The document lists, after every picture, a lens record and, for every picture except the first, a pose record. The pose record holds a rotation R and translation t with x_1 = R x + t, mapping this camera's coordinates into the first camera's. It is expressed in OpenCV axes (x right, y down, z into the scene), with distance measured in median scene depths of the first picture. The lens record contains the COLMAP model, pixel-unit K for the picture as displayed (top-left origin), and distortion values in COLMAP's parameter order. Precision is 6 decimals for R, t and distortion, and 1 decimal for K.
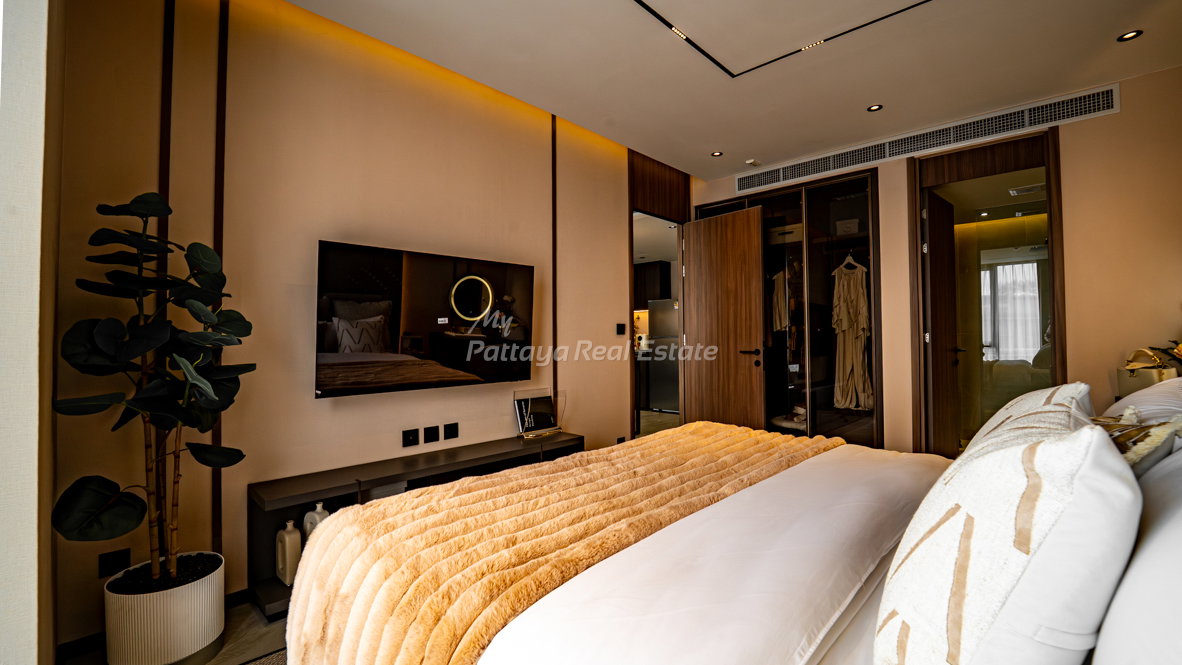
lens RADIAL K [[495.3, 0, 591.0], [0, 495.3, 332.5], [0, 0, 1]] dist [-0.000414, -0.000106]
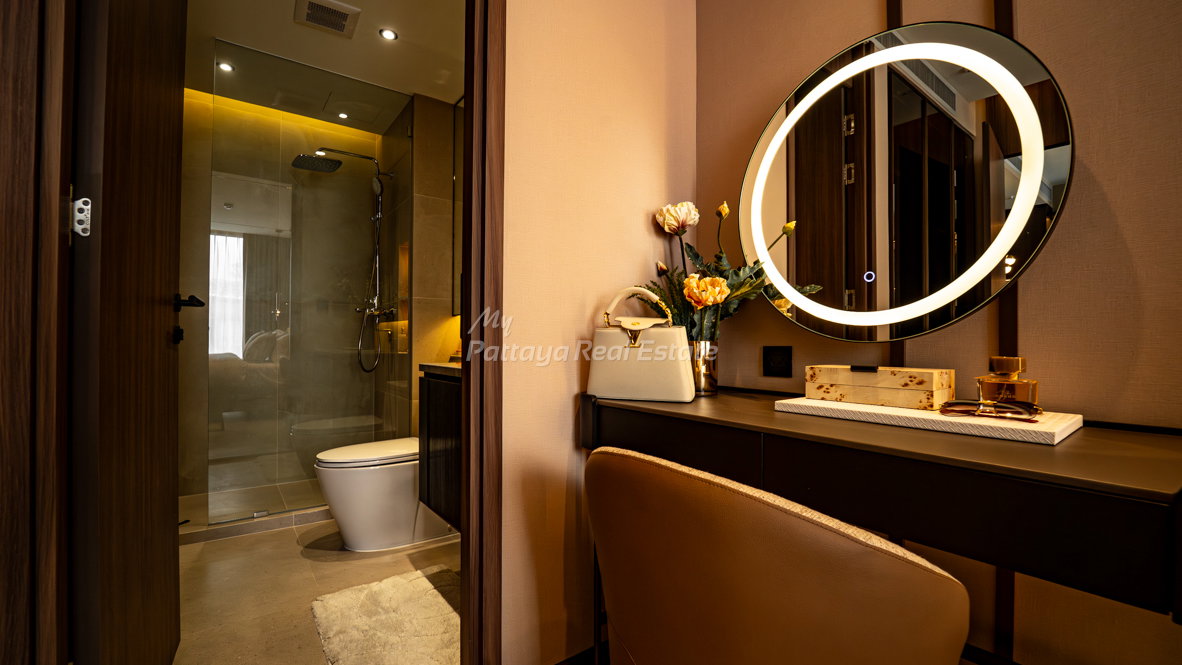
lens RADIAL K [[495.3, 0, 591.0], [0, 495.3, 332.5], [0, 0, 1]] dist [-0.000414, -0.000106]
pose [[0.173497, 0.030950, 0.984348, 0.495443], [-0.023350, 0.999354, -0.027306, 0.066736], [-0.984558, -0.018247, 0.174108, 0.725956]]
